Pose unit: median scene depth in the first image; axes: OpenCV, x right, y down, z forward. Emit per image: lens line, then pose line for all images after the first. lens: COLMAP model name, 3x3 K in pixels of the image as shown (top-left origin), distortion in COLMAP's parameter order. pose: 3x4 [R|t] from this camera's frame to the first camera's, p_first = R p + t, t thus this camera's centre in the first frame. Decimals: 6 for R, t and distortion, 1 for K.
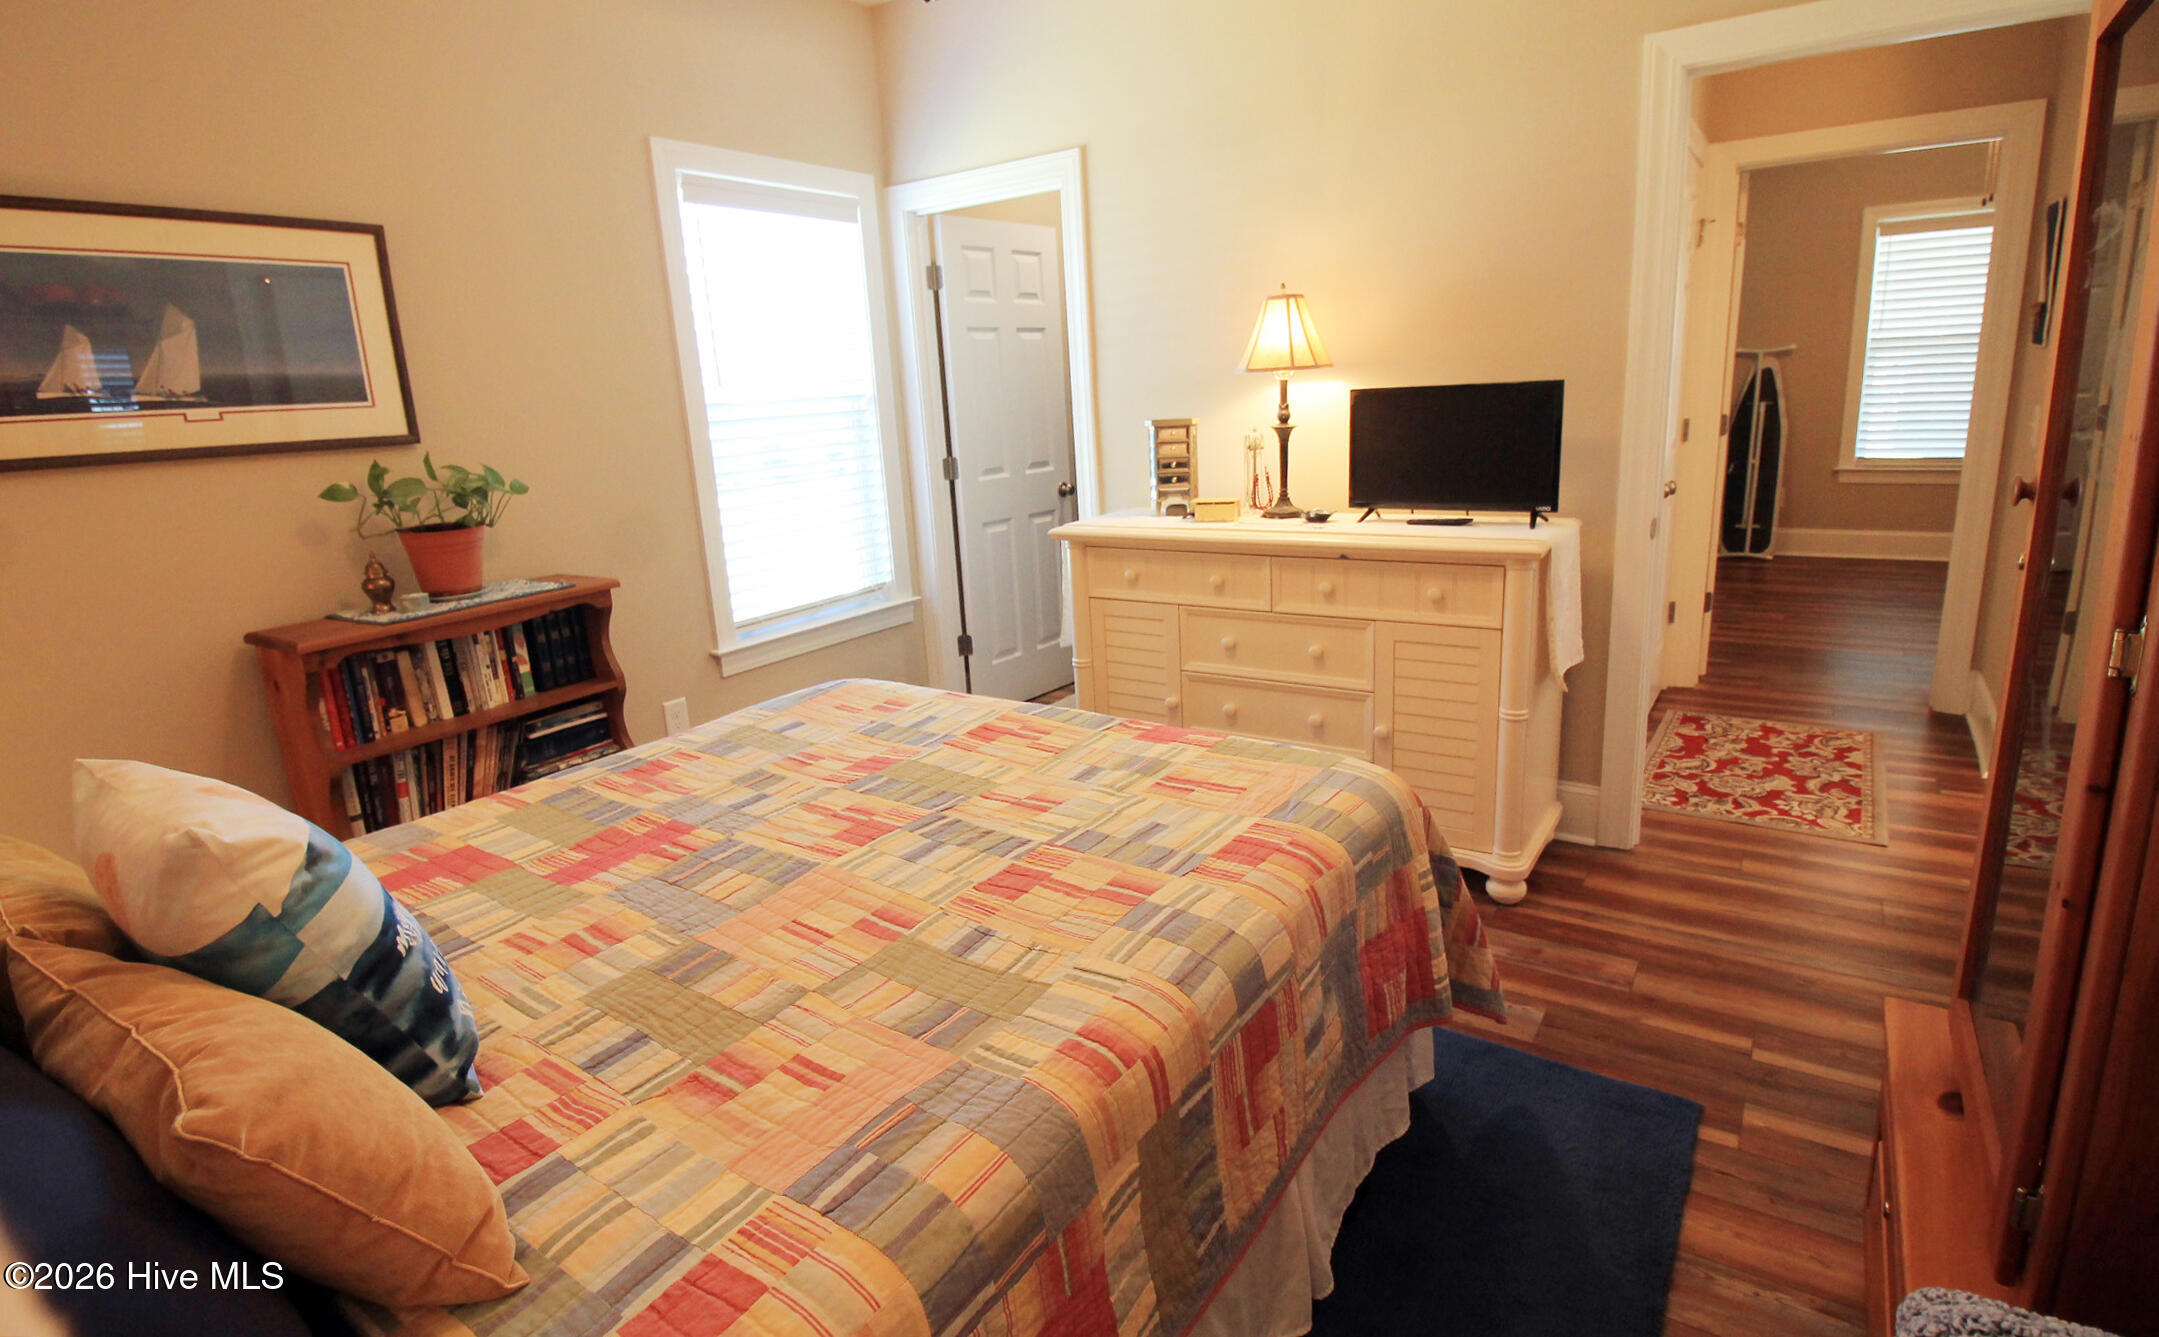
lens RADIAL K [[1076.2, 0, 1079.3], [0, 1076.2, 648.1], [0, 0, 1]] dist [-0.004842, -0.000269]
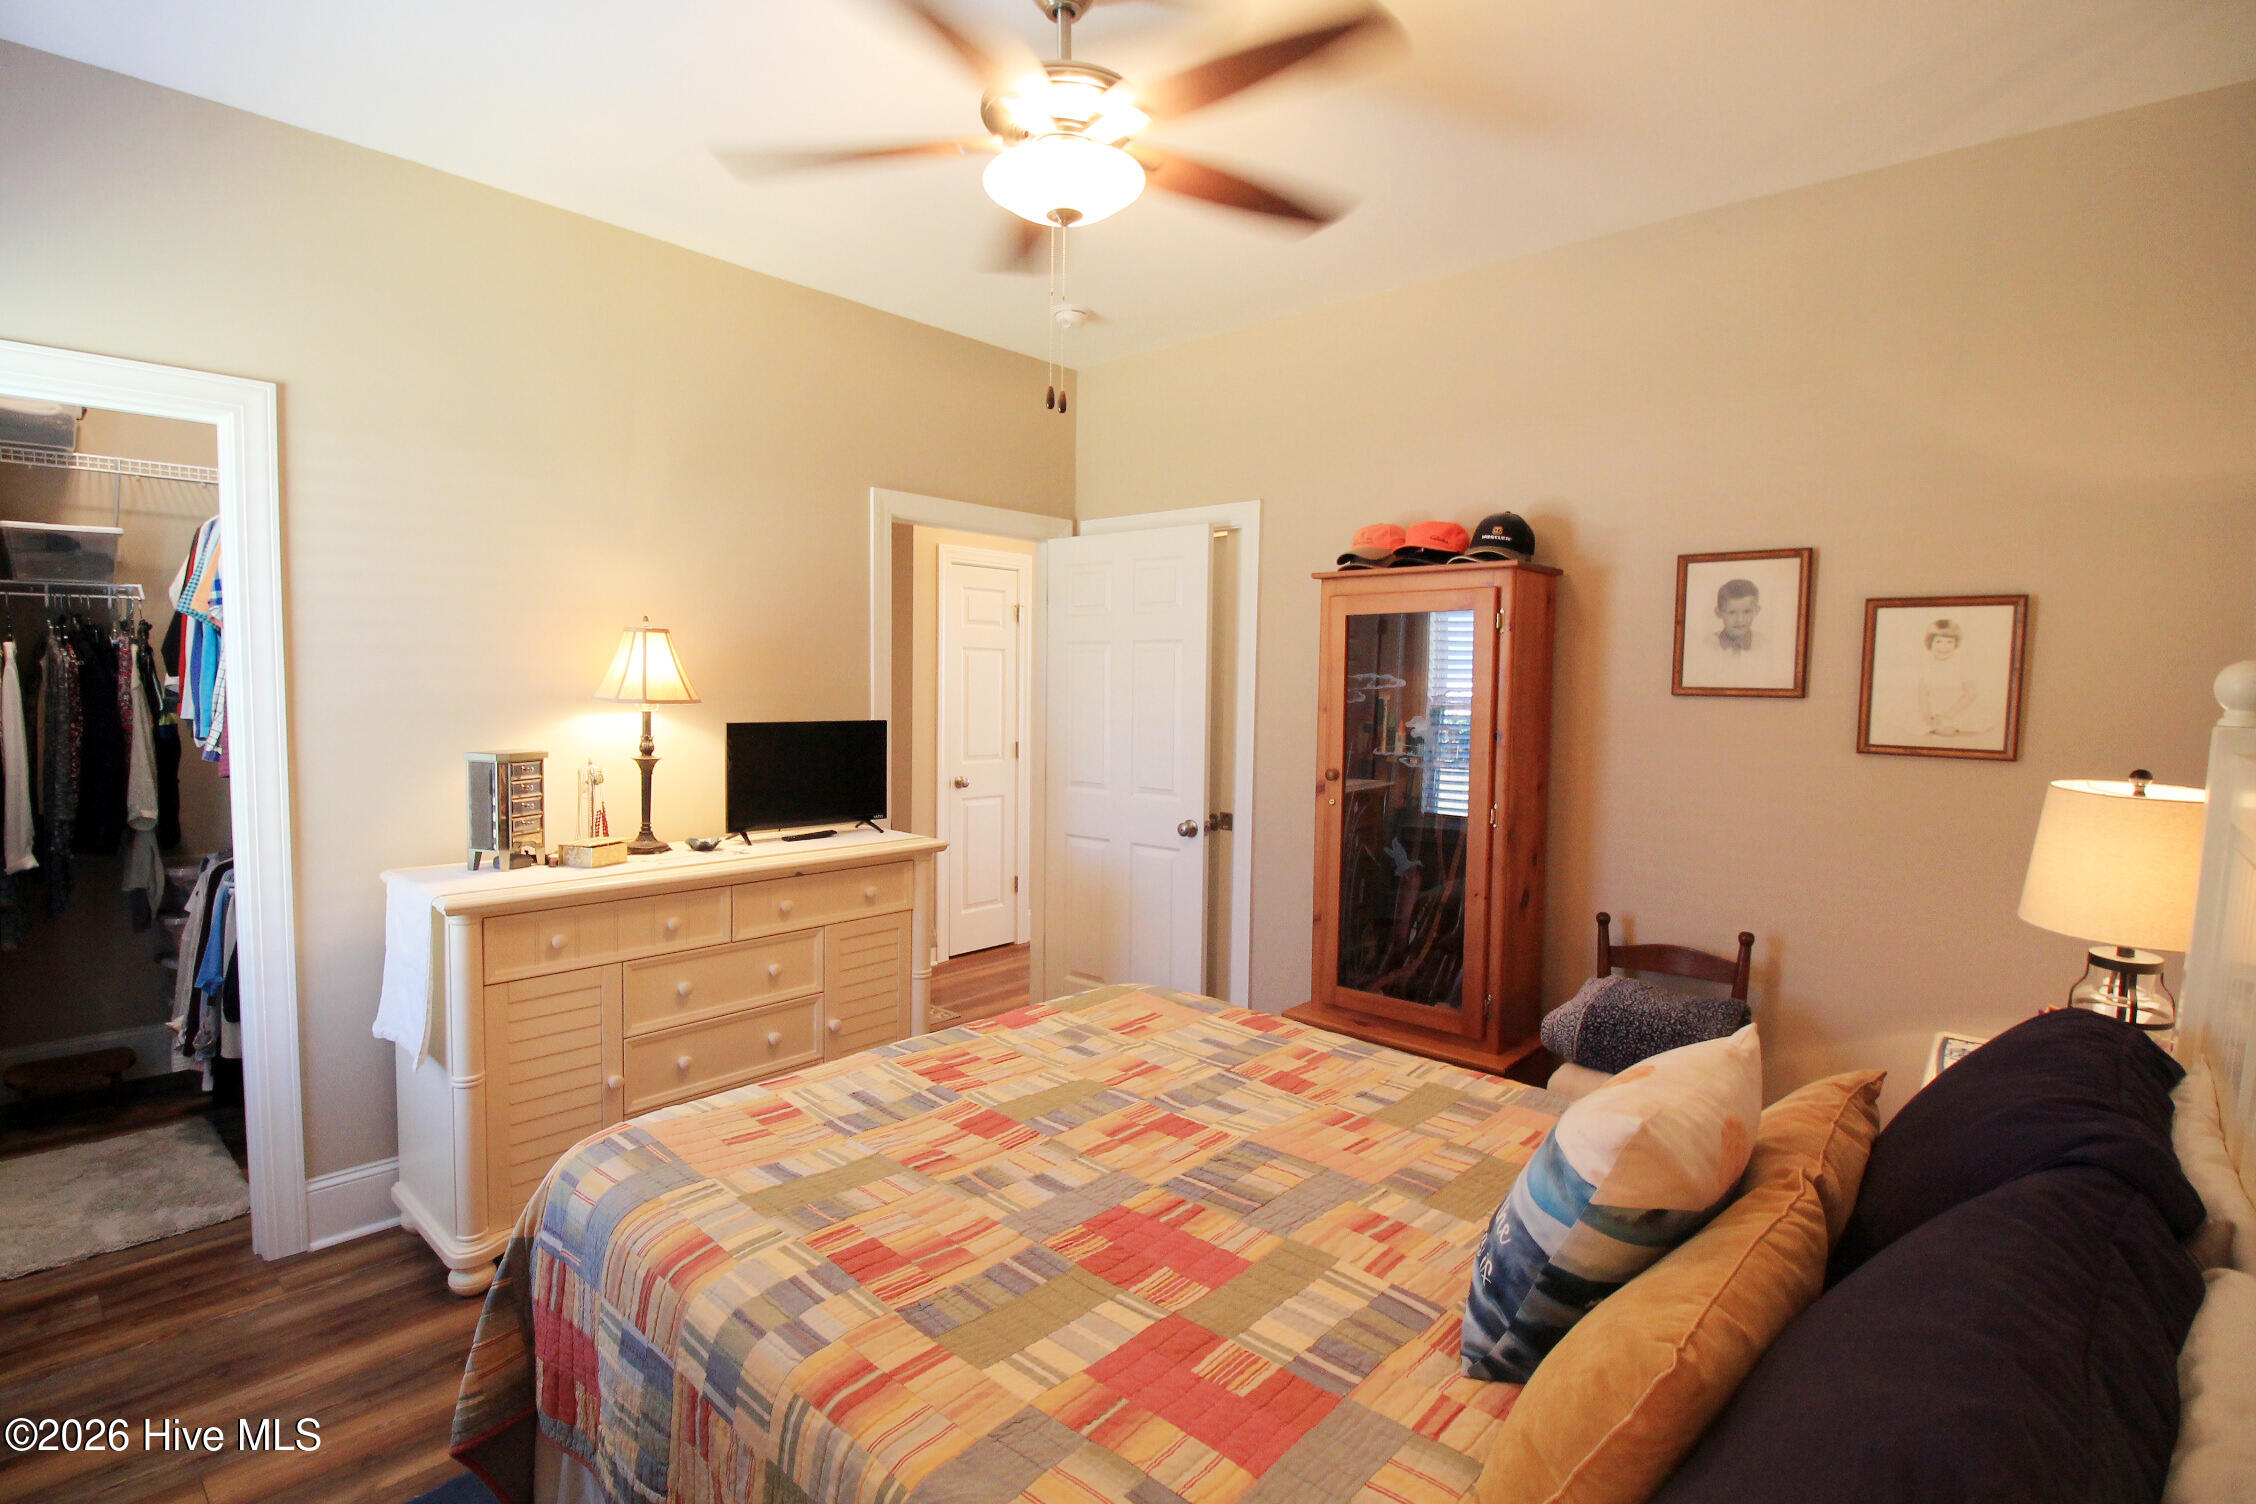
lens RADIAL K [[1074.9, 0, 1128.6], [0, 1074.9, 742.9], [0, 0, 1]] dist [-0.005303, -0.009394]
pose [[0.125619, -0.000902, 0.992078, -1.143521], [0.209235, 0.977530, -0.025605, -0.169226], [-0.969763, 0.210794, 0.122985, 0.741749]]
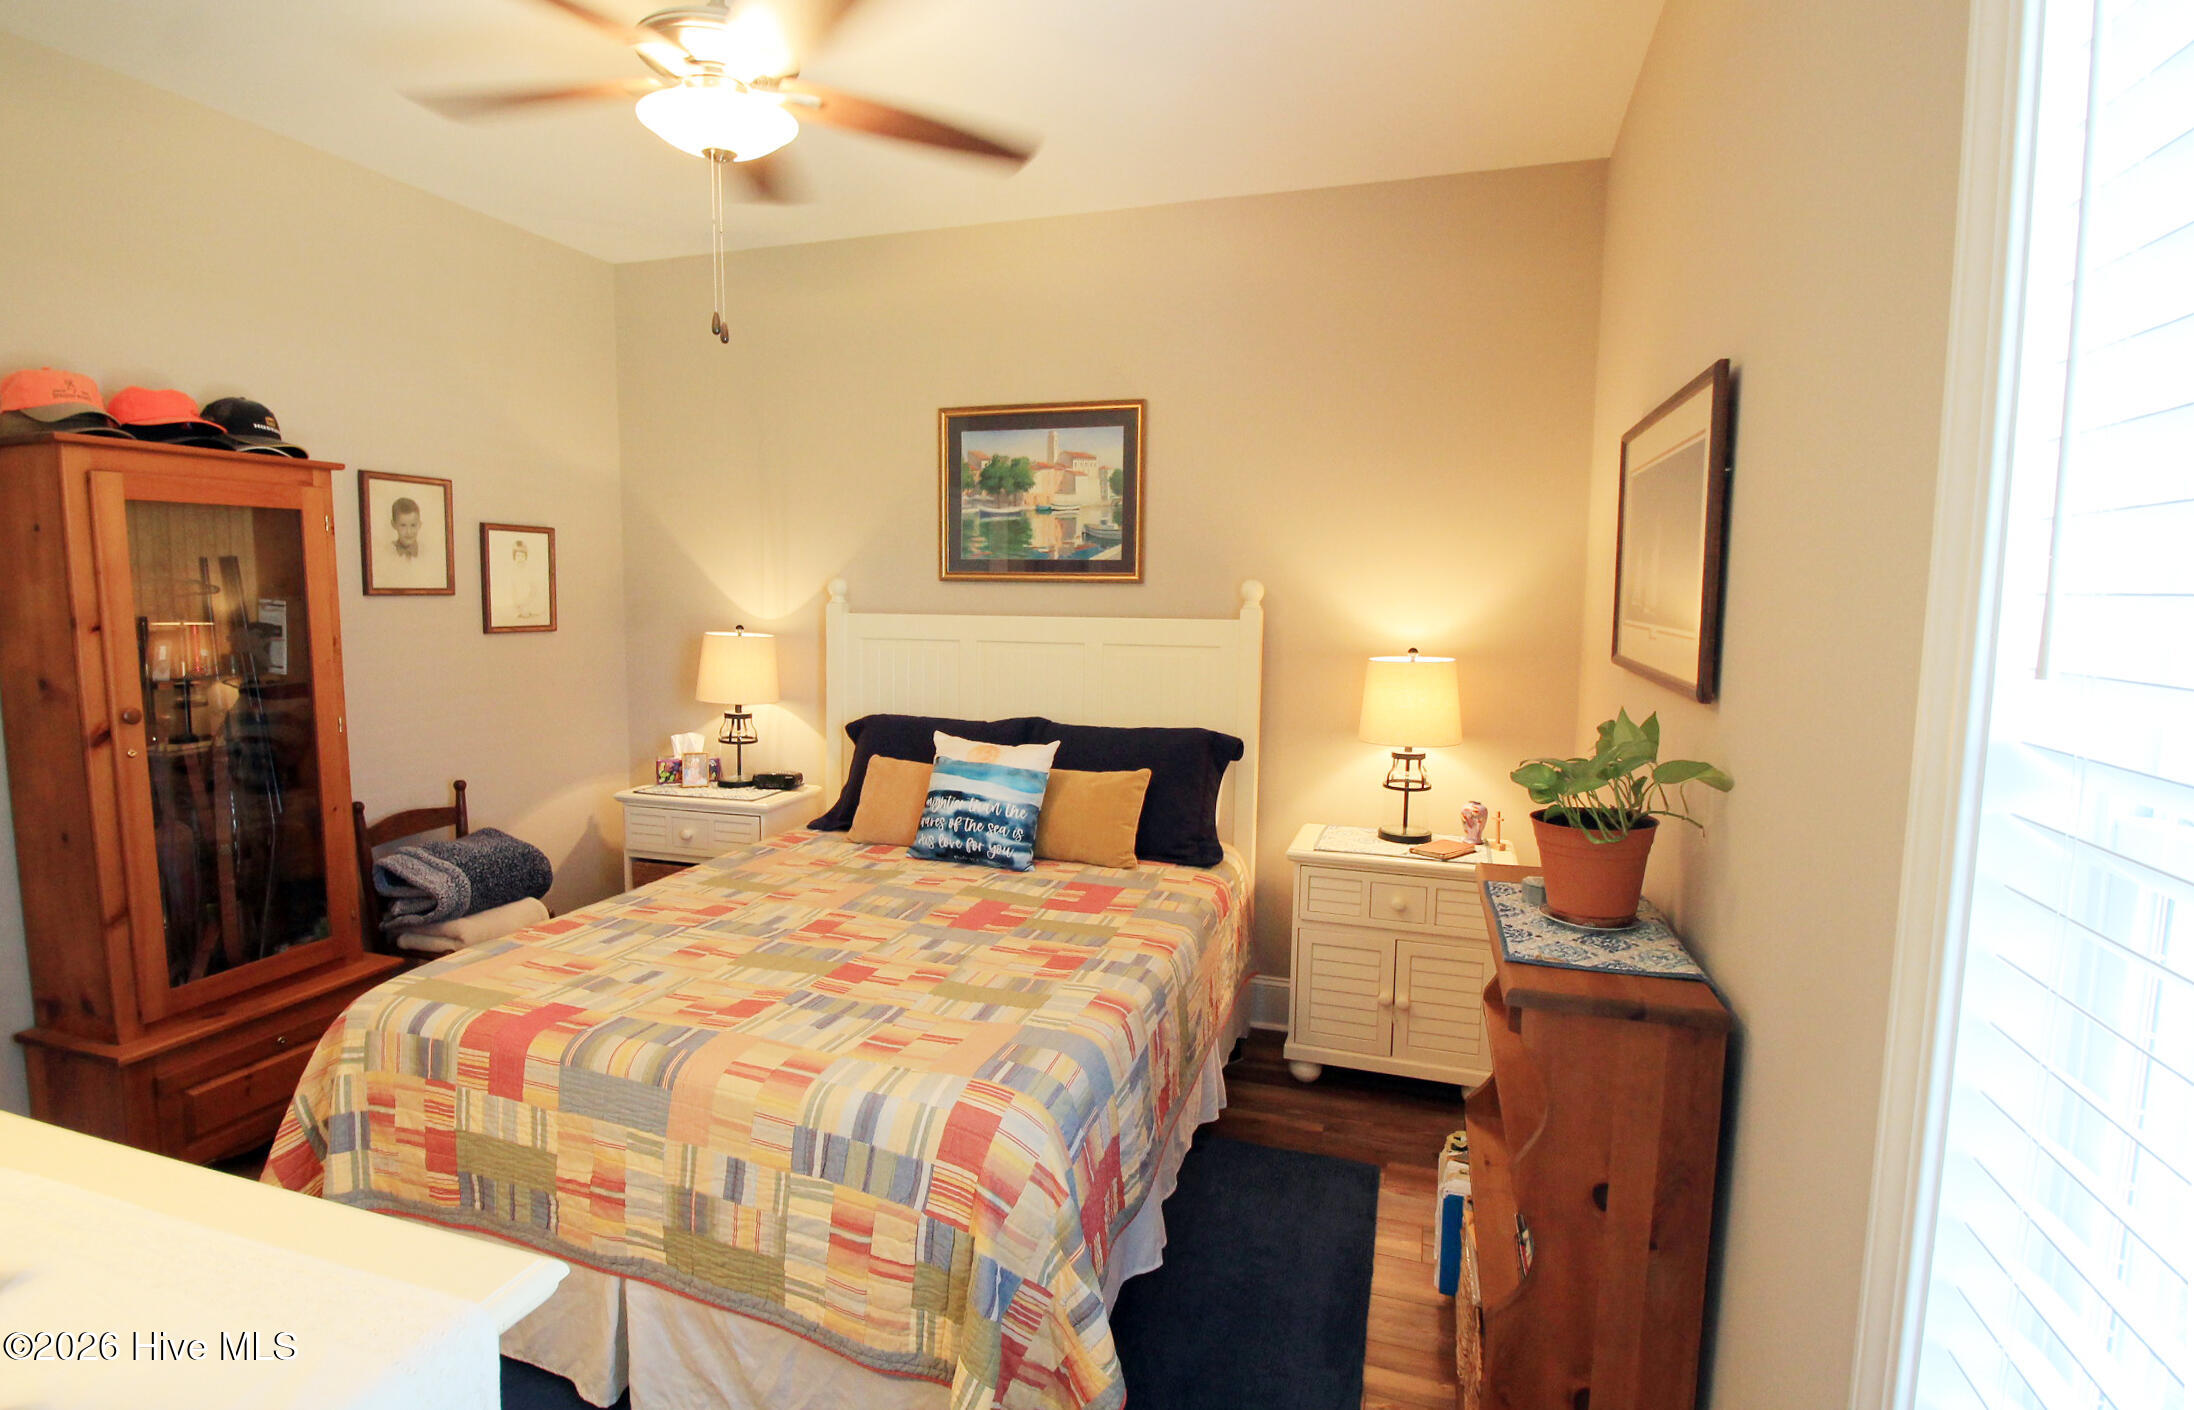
lens RADIAL K [[1054.7, 0, 1073.1], [0, 1054.7, 700.6], [0, 0, 1]] dist [-0.001562, 0.000024]
pose [[-0.960843, 0.077494, -0.266038, -0.152270], [-0.019363, 0.938973, 0.343444, -0.554492], [0.276418, 0.335147, -0.900705, 2.043966]]
